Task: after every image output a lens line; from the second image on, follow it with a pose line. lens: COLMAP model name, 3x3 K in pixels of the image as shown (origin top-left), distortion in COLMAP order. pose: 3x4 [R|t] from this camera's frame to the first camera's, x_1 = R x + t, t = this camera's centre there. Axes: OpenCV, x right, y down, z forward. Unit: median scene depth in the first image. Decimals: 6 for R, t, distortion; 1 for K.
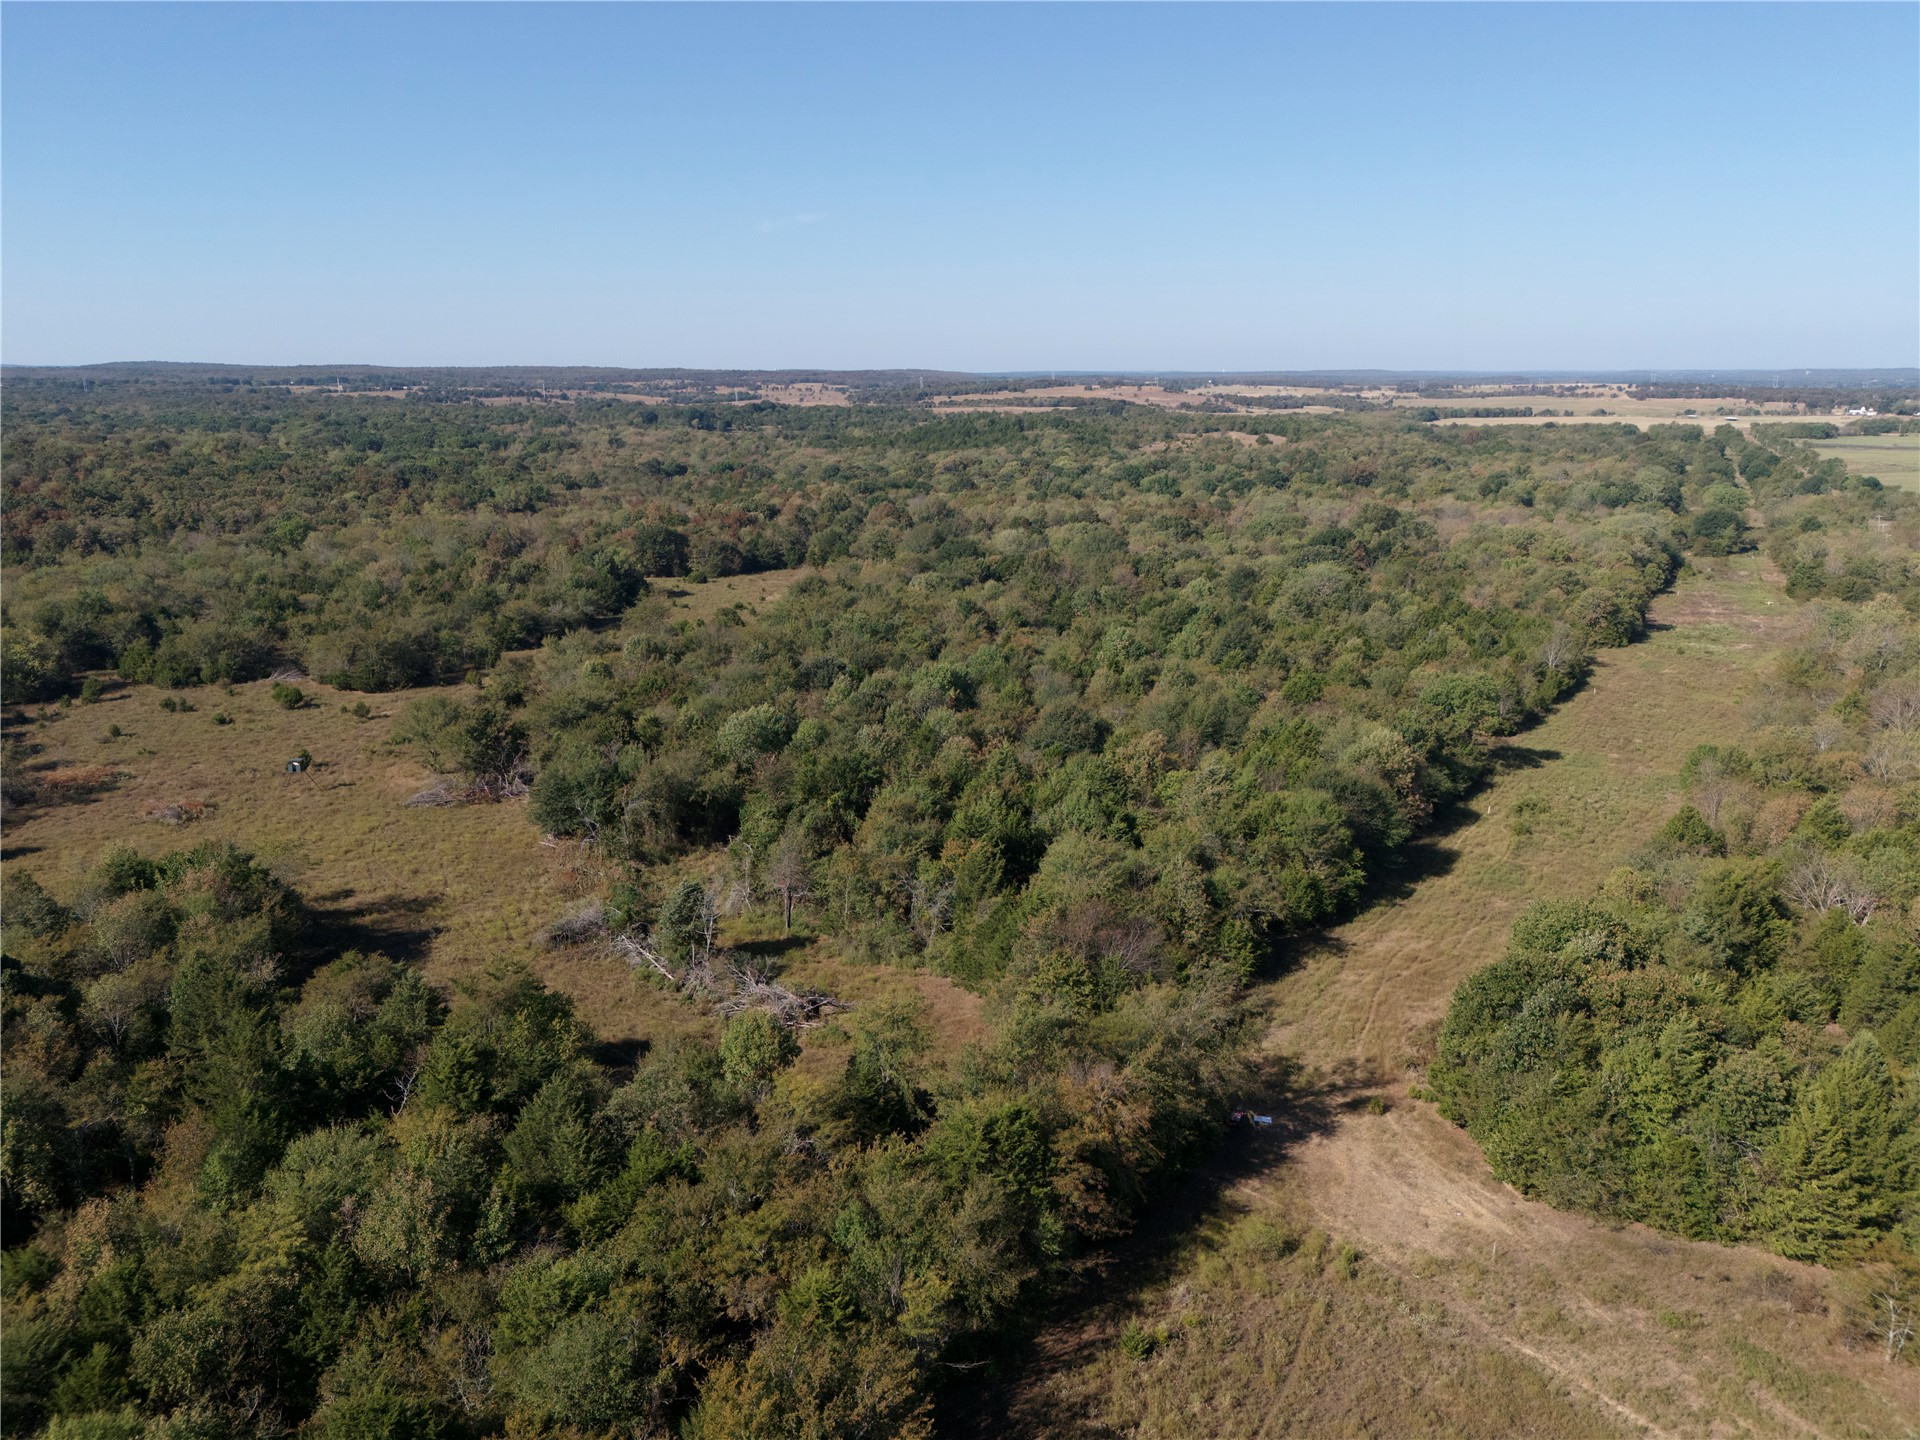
lens RADIAL K [[1405.4, 0, 957.2], [0, 1405.4, 720.1], [0, 0, 1]] dist [0.074247, -0.083315]
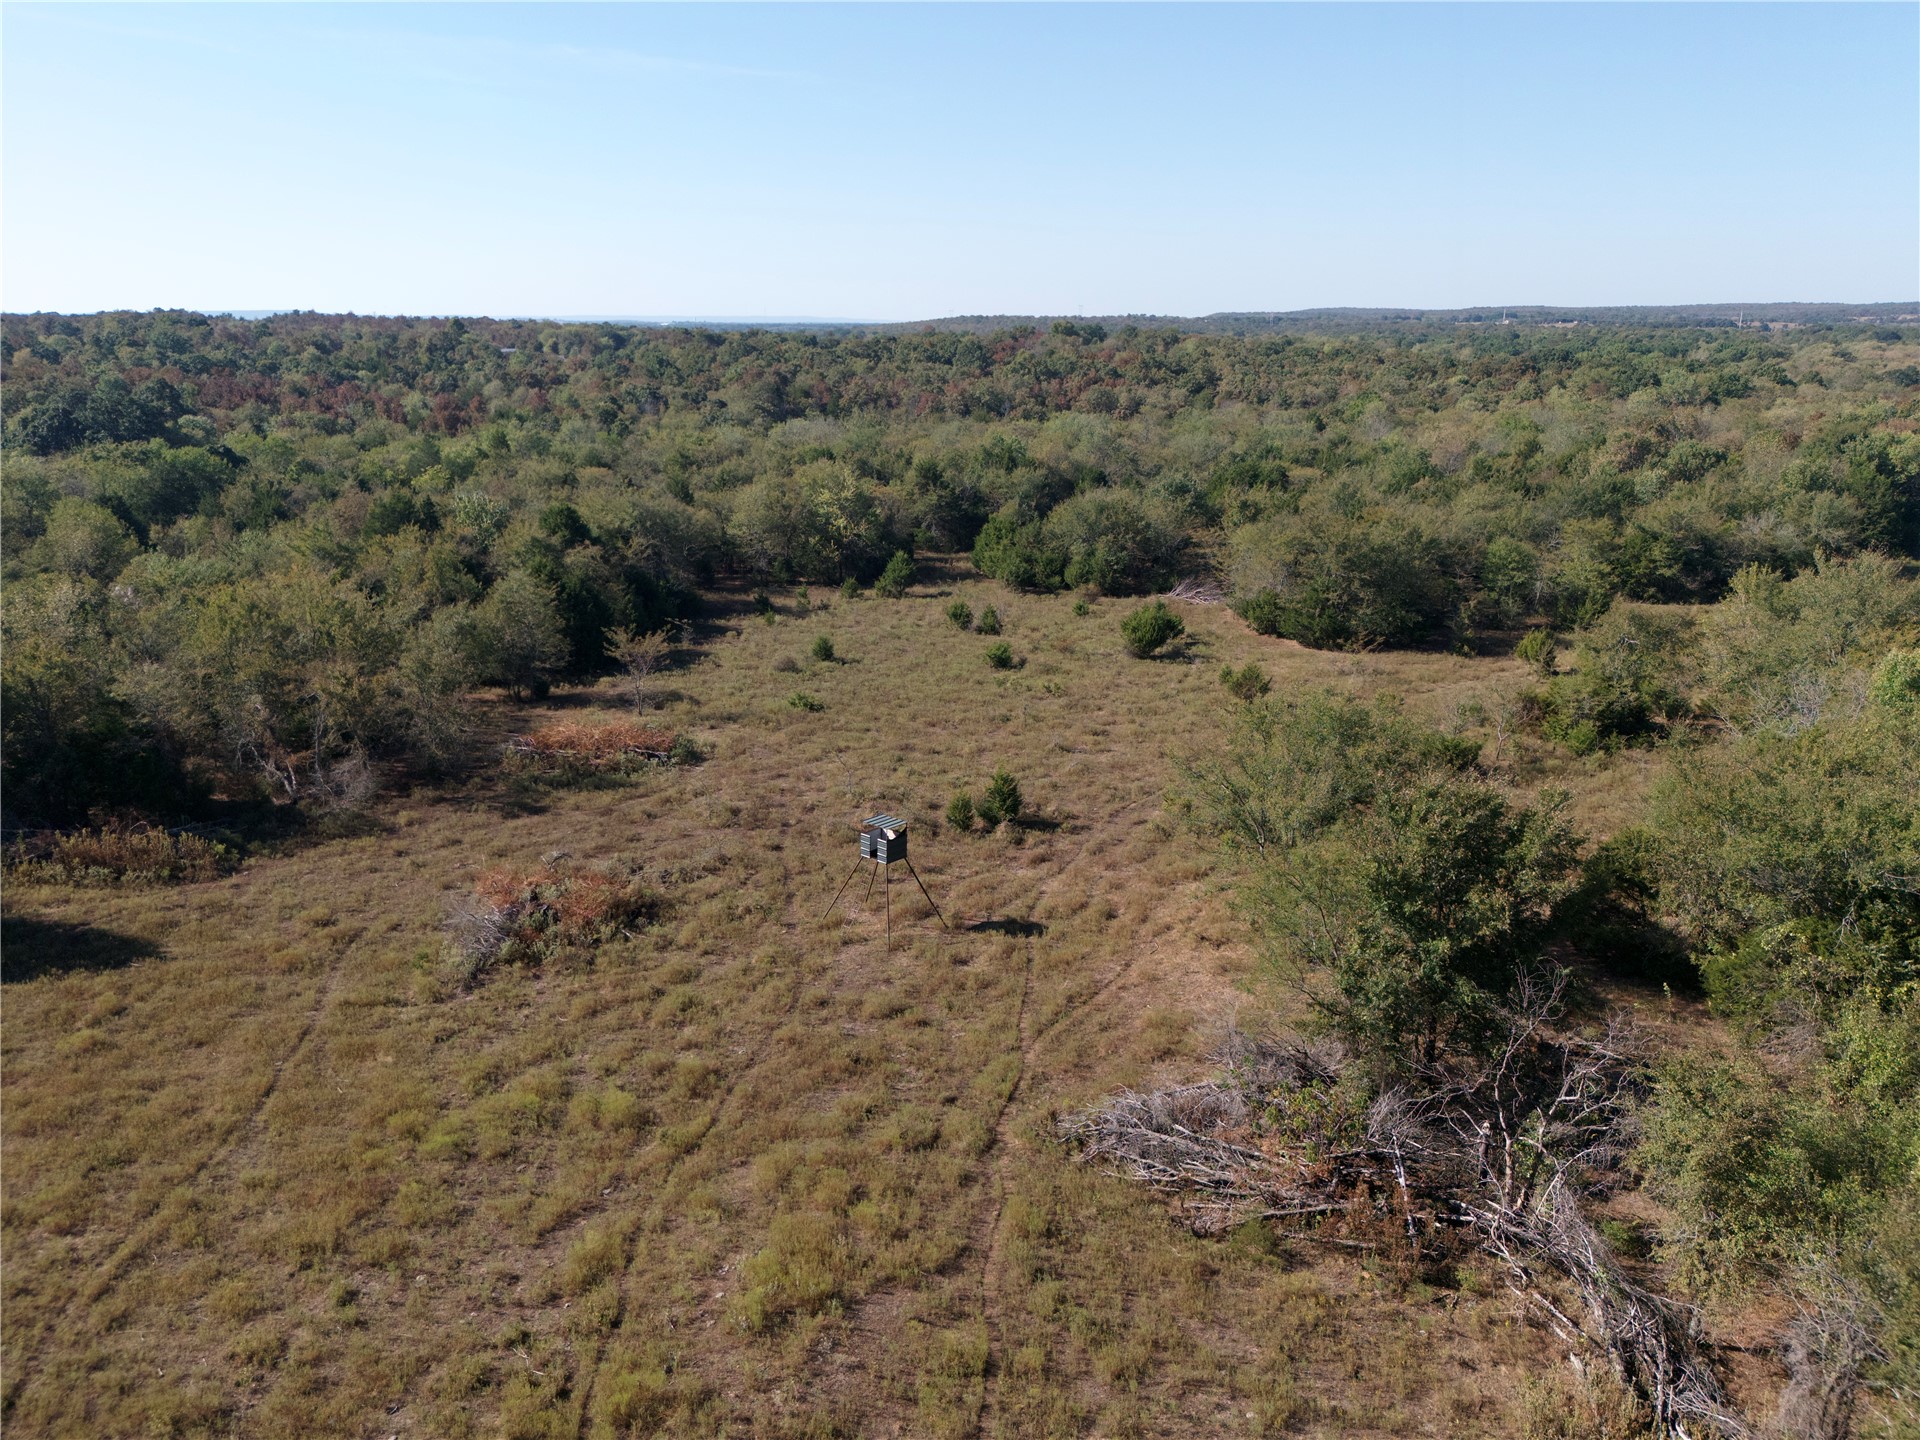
lens RADIAL K [[1405.4, 0, 958.7], [0, 1405.4, 727.5], [0, 0, 1]] dist [0.074247, -0.083315]
pose [[0.725588, 0.185657, -0.662611, -0.167367], [-0.161052, 0.981990, 0.098785, -0.018860], [0.669017, 0.035038, 0.742421, 0.527425]]
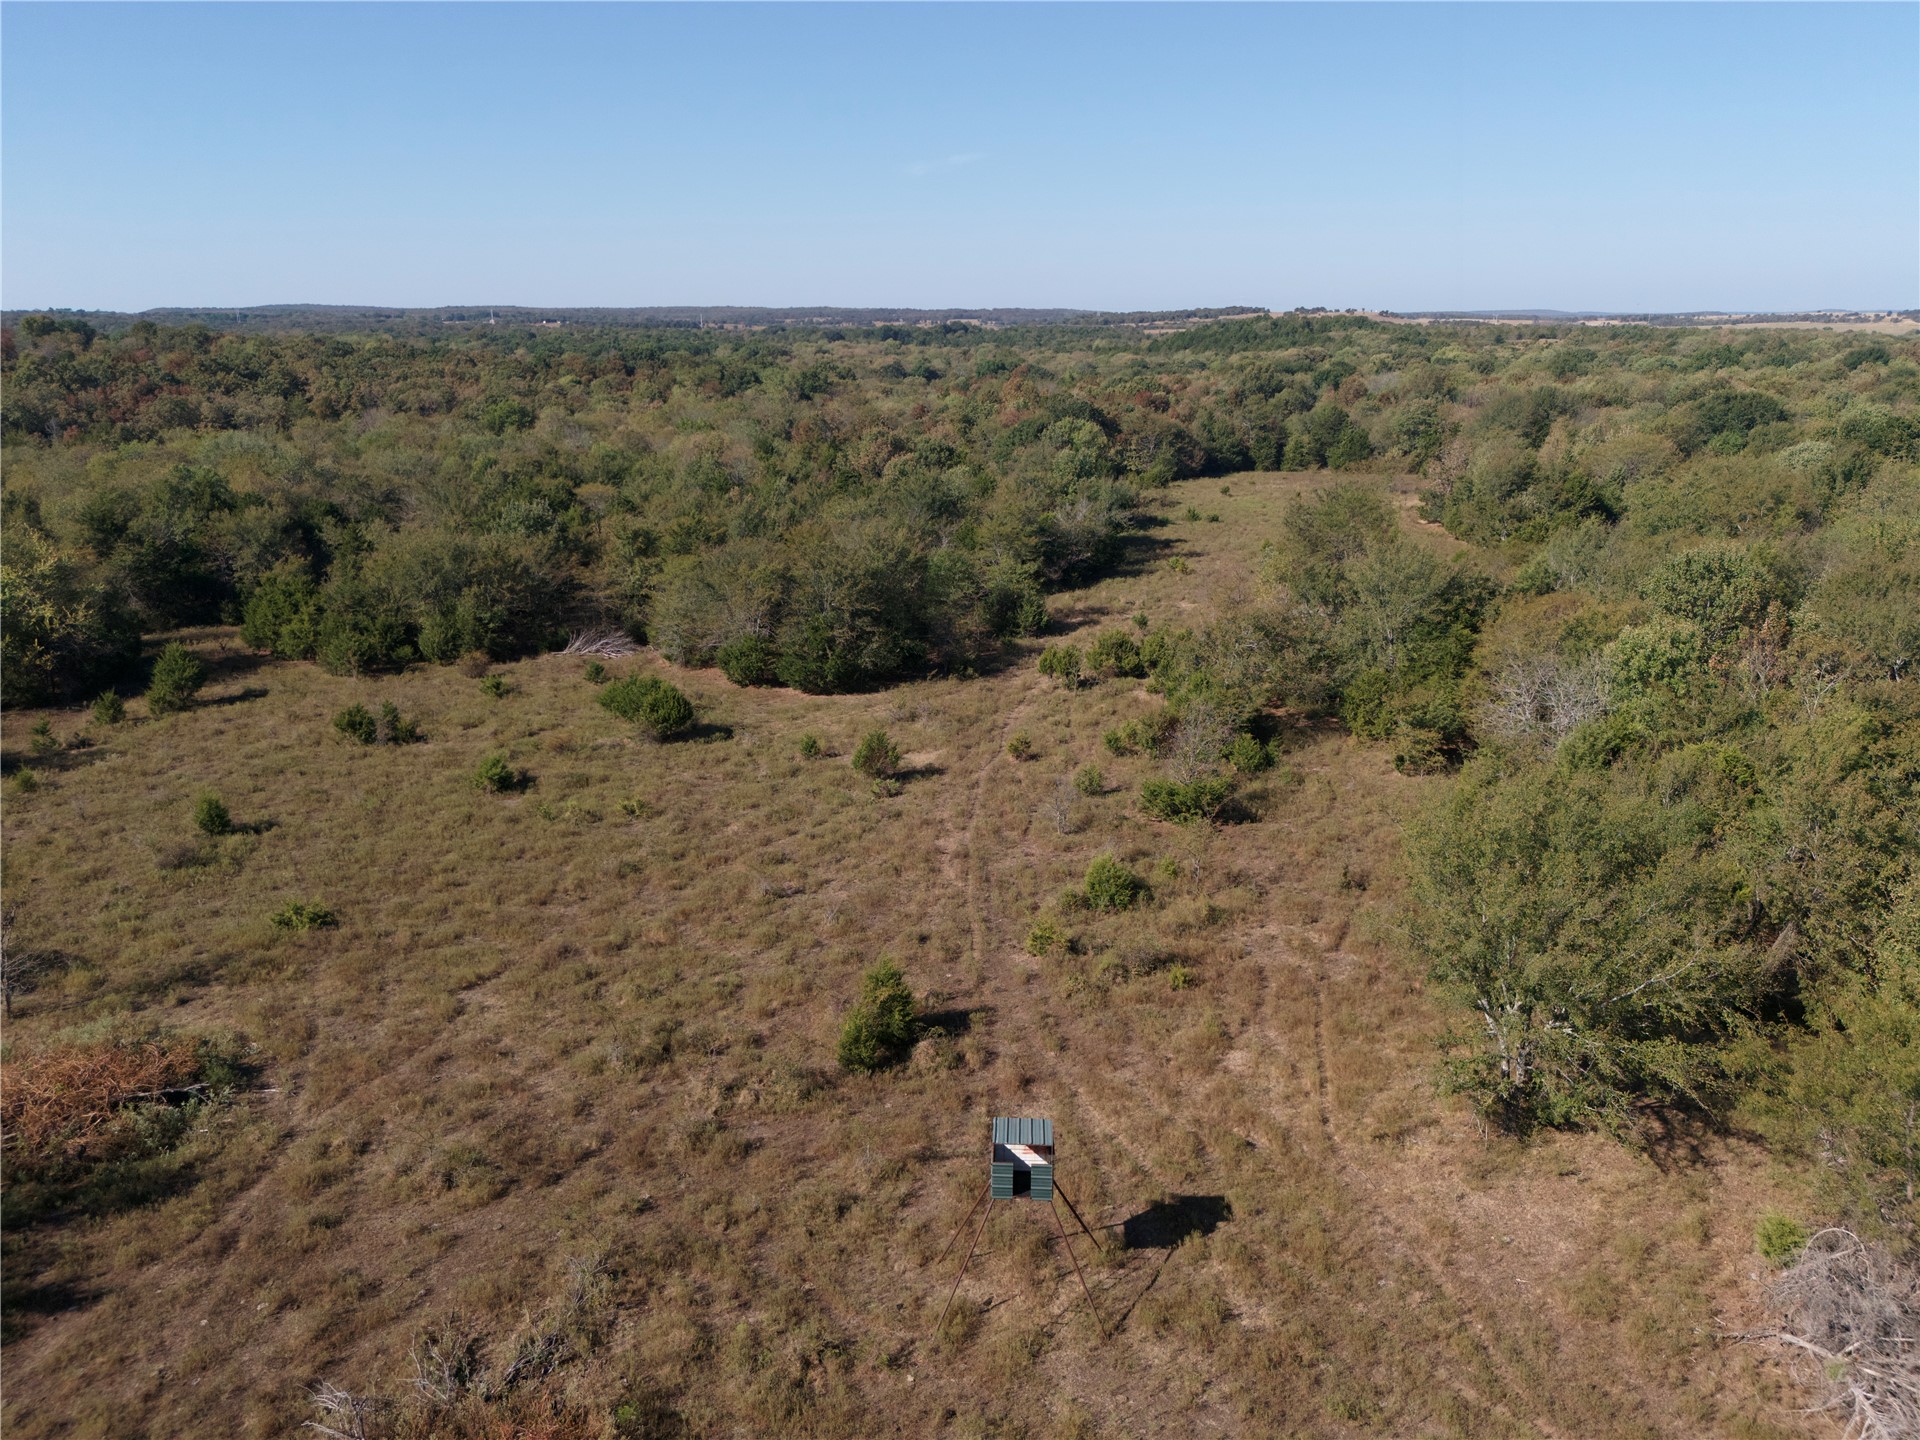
lens RADIAL K [[1405.4, 0, 958.4], [0, 1405.4, 721.0], [0, 0, 1]] dist [0.074247, -0.083315]
pose [[0.996339, 0.018267, -0.083521, -0.312730], [-0.015323, 0.999243, 0.035753, -0.024289], [0.084111, -0.034342, 0.995864, 0.550266]]
